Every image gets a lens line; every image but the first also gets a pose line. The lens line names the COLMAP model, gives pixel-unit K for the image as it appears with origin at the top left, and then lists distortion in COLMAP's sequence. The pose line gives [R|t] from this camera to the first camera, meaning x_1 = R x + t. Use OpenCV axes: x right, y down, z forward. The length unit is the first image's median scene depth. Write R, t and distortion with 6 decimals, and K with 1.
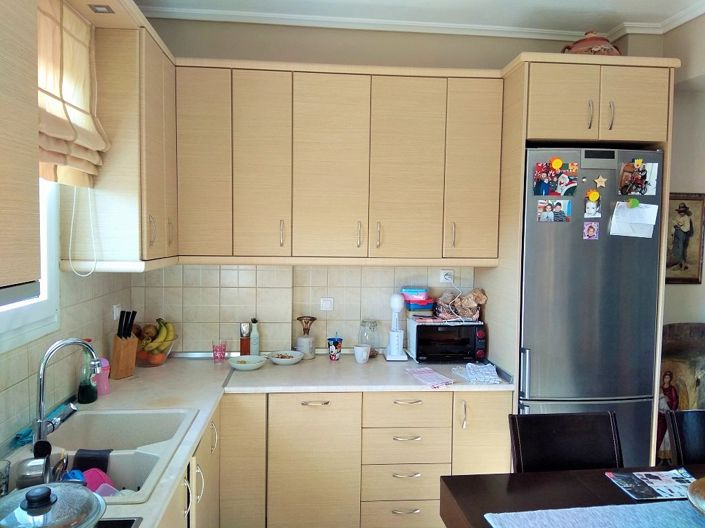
lens RADIAL K [[563.9, 0, 353.3], [0, 563.9, 265.8], [0, 0, 1]] dist [0.051825, -0.013955]
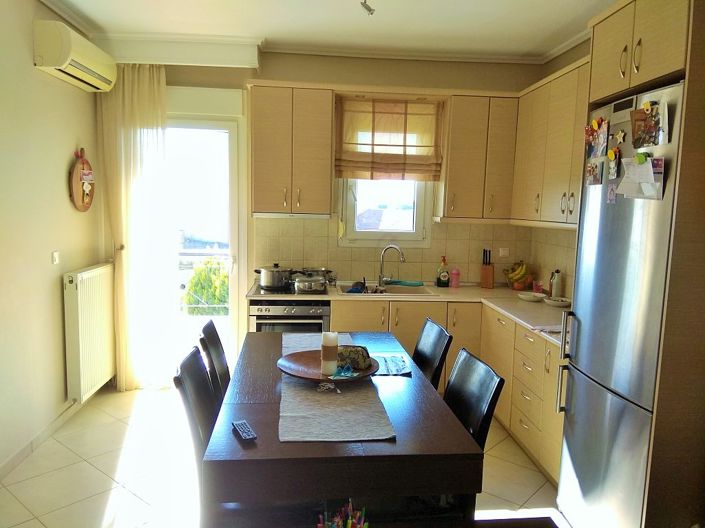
lens RADIAL K [[563.9, 0, 353.4], [0, 563.9, 263.8], [0, 0, 1]] dist [0.051825, -0.013955]
pose [[-0.021482, 0.090332, -0.995680, 1.325718], [-0.068507, 0.993436, 0.091606, -0.007033], [0.997419, 0.070179, -0.015152, 0.617791]]
